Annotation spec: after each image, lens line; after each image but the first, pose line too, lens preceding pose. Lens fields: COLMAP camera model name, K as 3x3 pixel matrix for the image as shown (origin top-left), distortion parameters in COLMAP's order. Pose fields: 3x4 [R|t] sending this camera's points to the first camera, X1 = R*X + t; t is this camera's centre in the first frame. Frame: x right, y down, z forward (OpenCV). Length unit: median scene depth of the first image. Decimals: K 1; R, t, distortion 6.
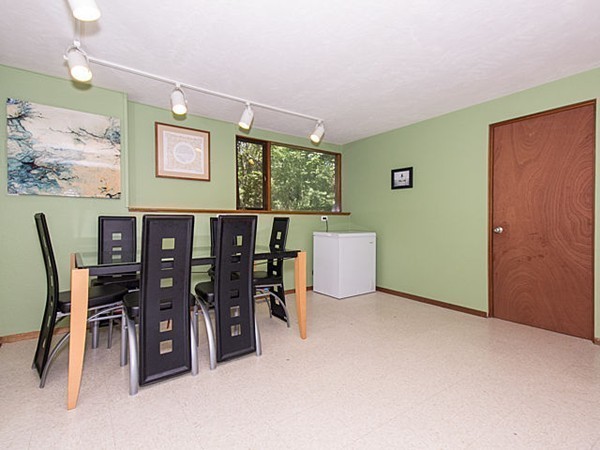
lens RADIAL K [[305.3, 0, 300.0], [0, 305.3, 225.0], [0, 0, 1]] dist [0.080915, 0.000234]
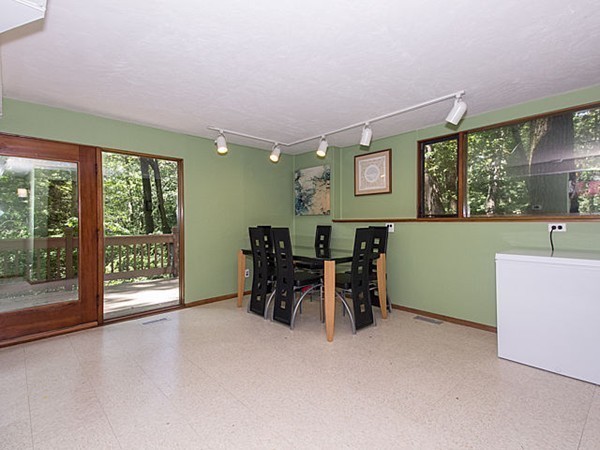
lens RADIAL K [[305.3, 0, 300.0], [0, 305.3, 225.0], [0, 0, 1]] dist [0.080915, 0.000234]
pose [[0.141882, -0.002635, -0.989880, 0.854901], [-0.019847, 0.999788, -0.005506, -0.017842], [0.989685, 0.020427, 0.141800, 0.596583]]
